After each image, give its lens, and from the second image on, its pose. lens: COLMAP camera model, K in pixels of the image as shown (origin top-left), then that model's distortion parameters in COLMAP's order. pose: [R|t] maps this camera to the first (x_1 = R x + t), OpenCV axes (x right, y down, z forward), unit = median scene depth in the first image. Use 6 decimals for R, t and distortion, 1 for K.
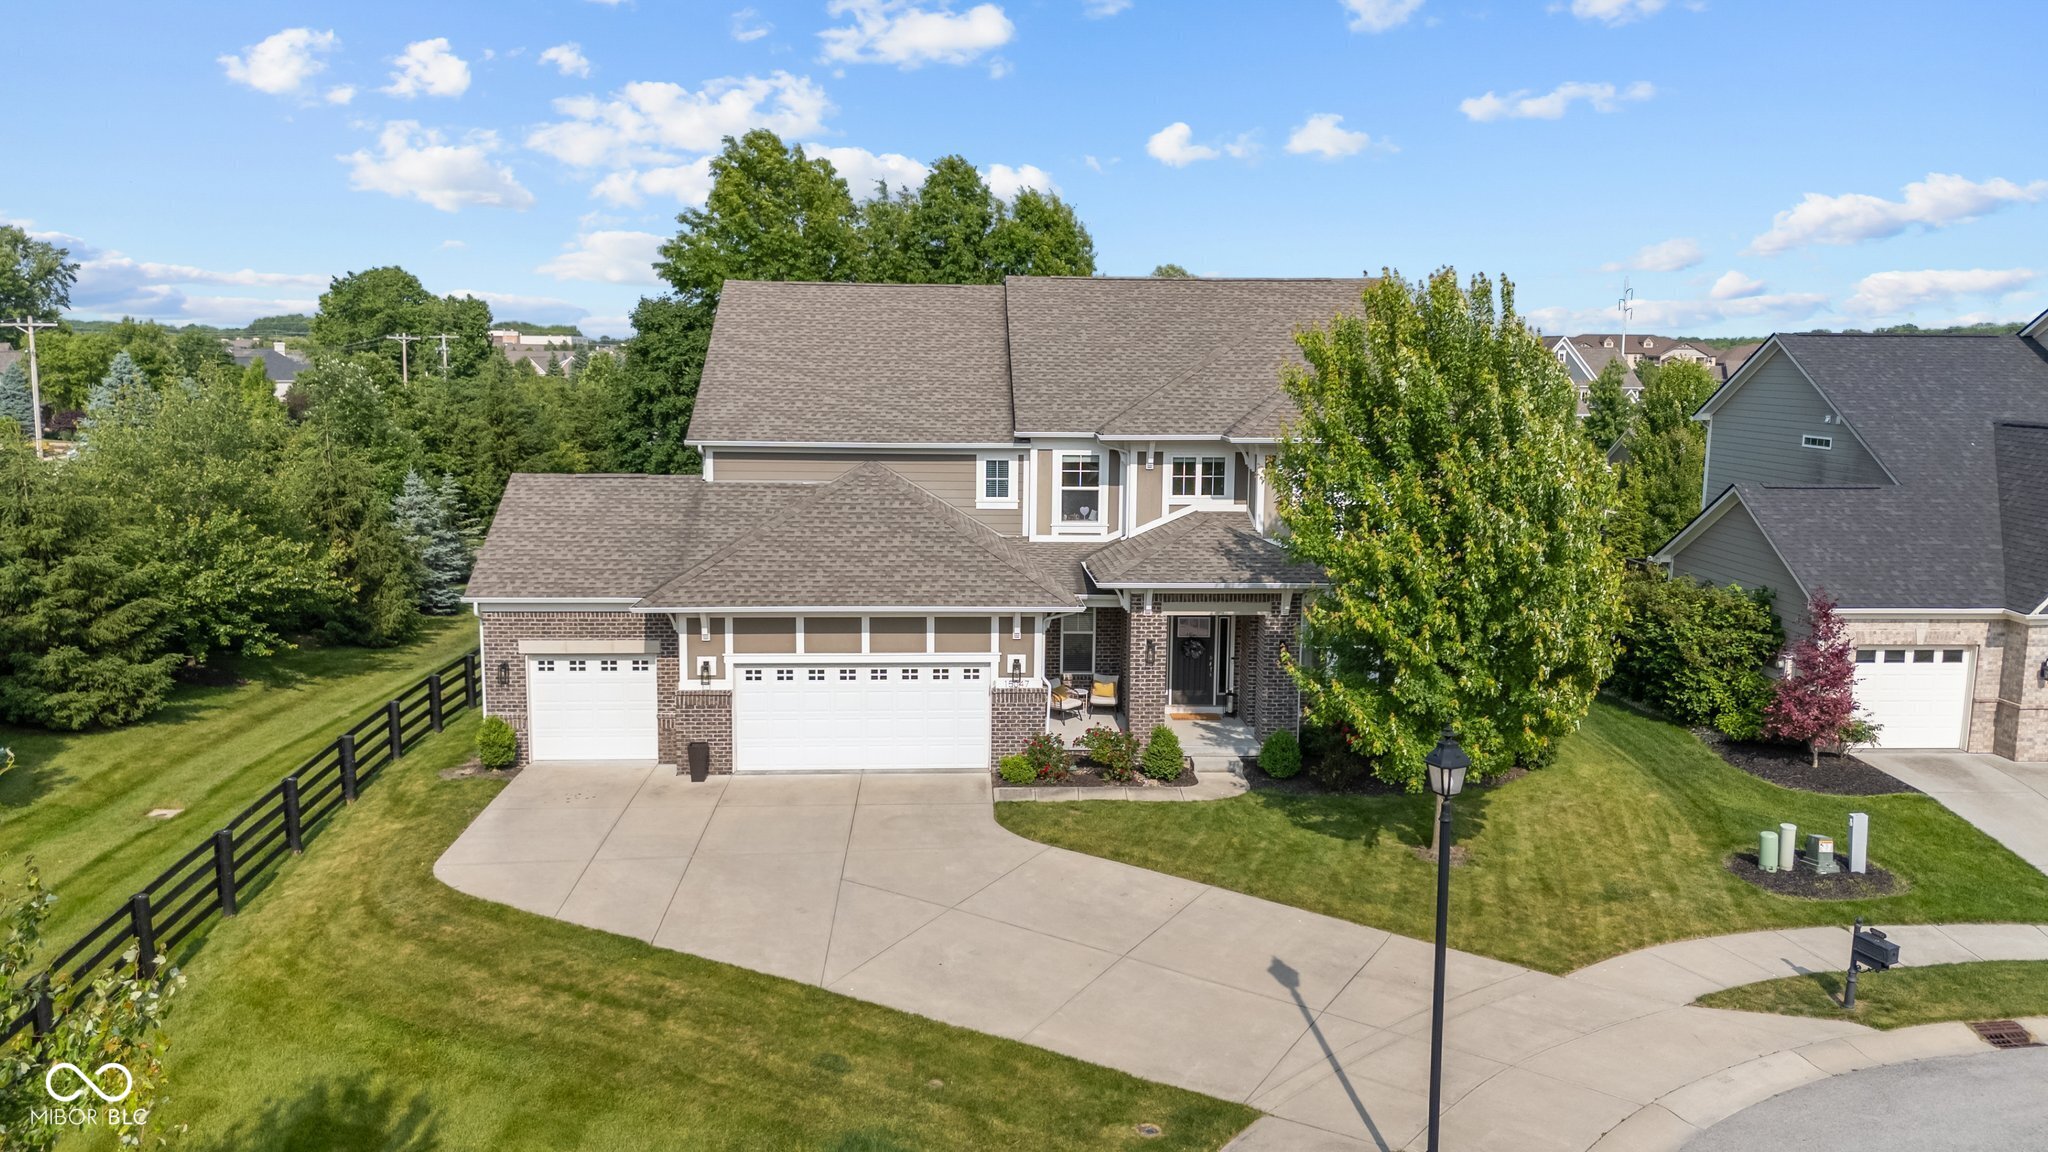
lens RADIAL K [[1506.7, 0, 1022.9], [0, 1506.7, 563.6], [0, 0, 1]] dist [0.080151, -0.080234]
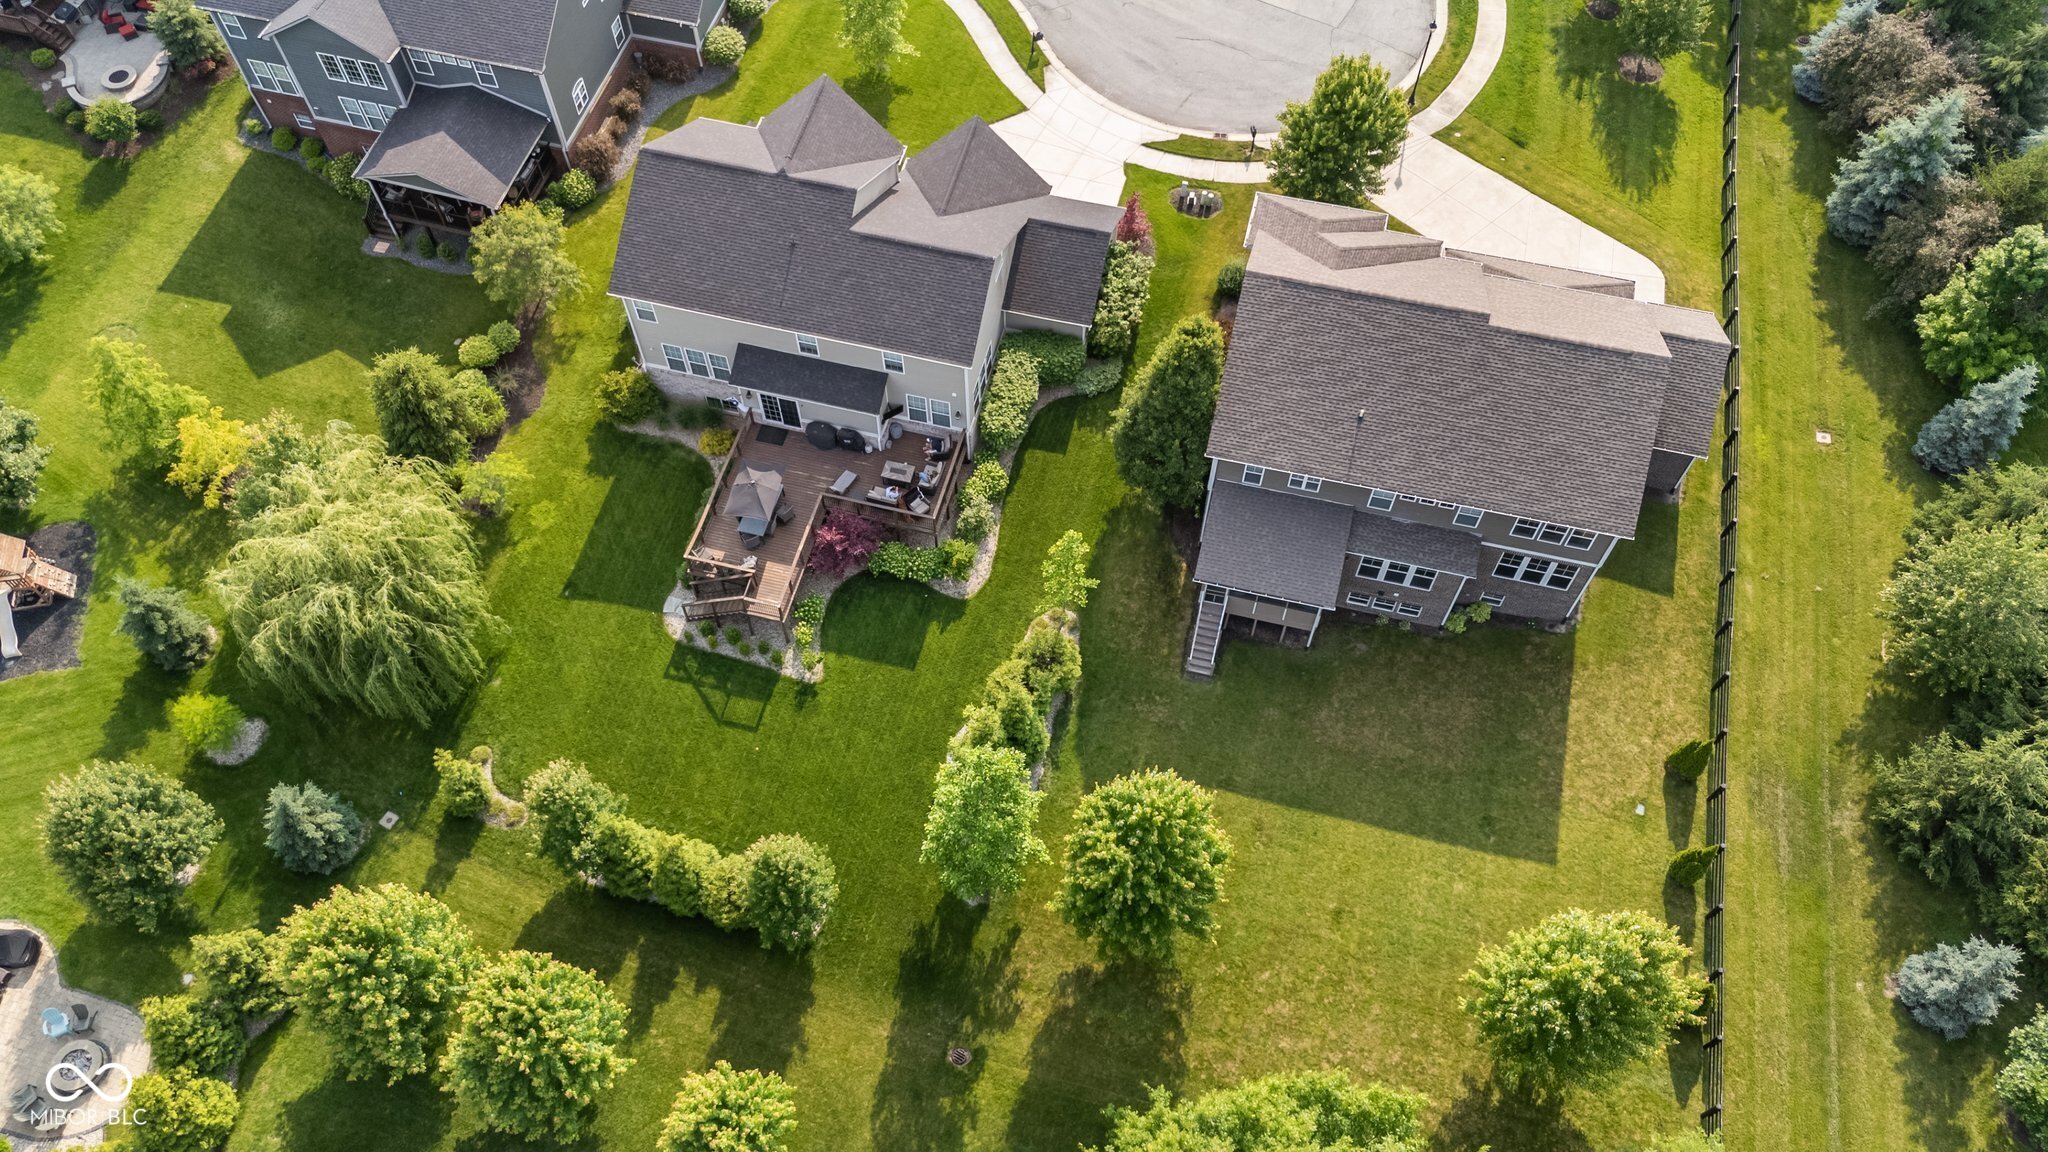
lens RADIAL K [[1506.7, 0, 1022.9], [0, 1506.7, 563.6], [0, 0, 1]] dist [0.080151, -0.080234]
pose [[-0.956065, -0.255266, 0.144152, 0.199673], [0.031322, 0.399962, 0.915996, -1.957843], [-0.291478, 0.880267, -0.374394, 2.471655]]
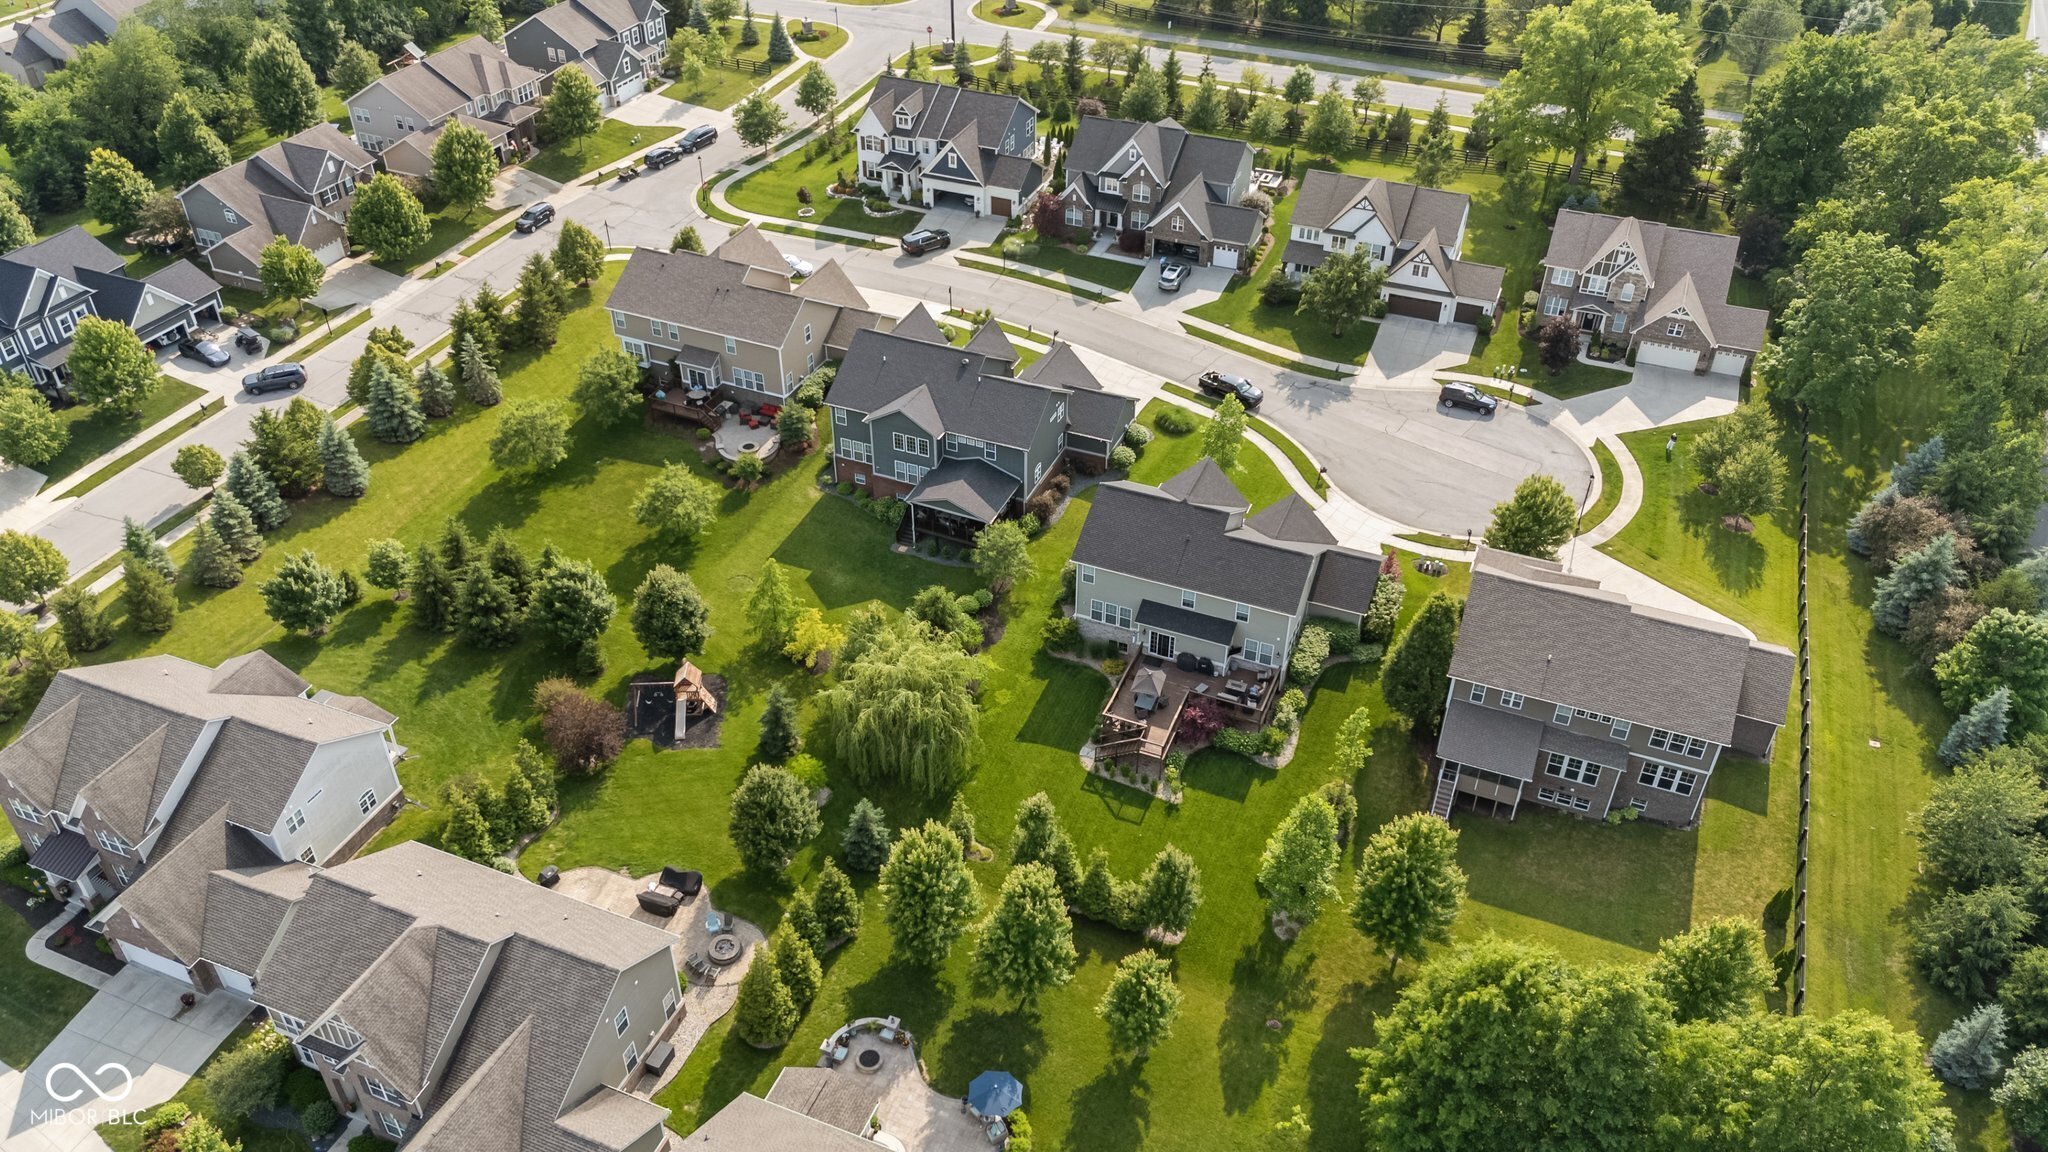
lens RADIAL K [[1508.8, 0, 1021.2], [0, 1508.8, 568.0], [0, 0, 1]] dist [0.072519, -0.072441]
pose [[-0.903758, -0.267870, 0.333868, 0.095752], [0.048882, 0.710296, 0.702204, -2.621341], [-0.425244, 0.650942, -0.628841, 3.779392]]
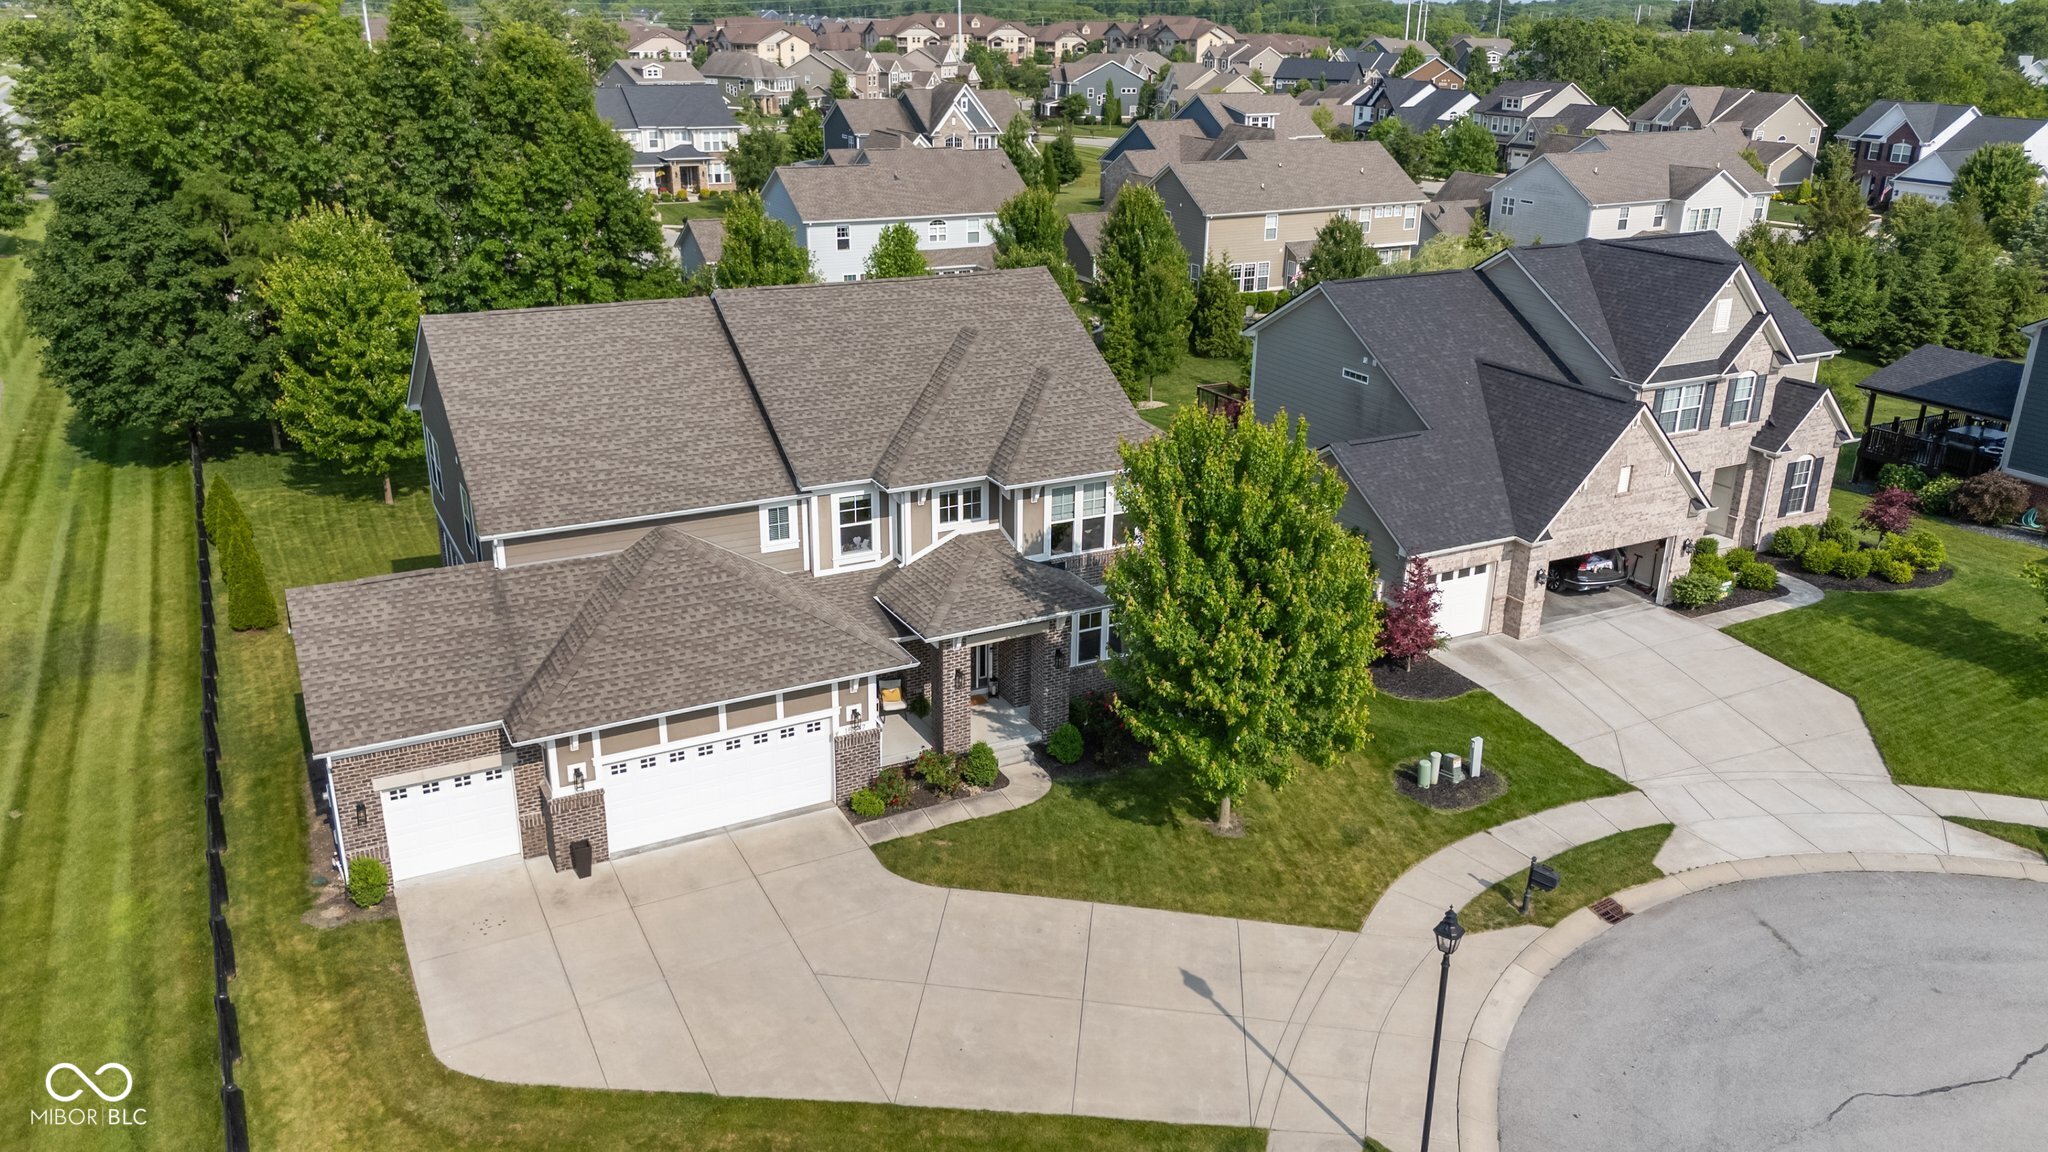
lens RADIAL K [[1508.8, 0, 1021.2], [0, 1508.8, 568.0], [0, 0, 1]] dist [0.072519, -0.072441]
pose [[0.908401, -0.145768, 0.391866, -0.317846], [0.057441, 0.971879, 0.228368, -0.290350], [-0.414135, -0.184941, 0.891229, -0.044892]]
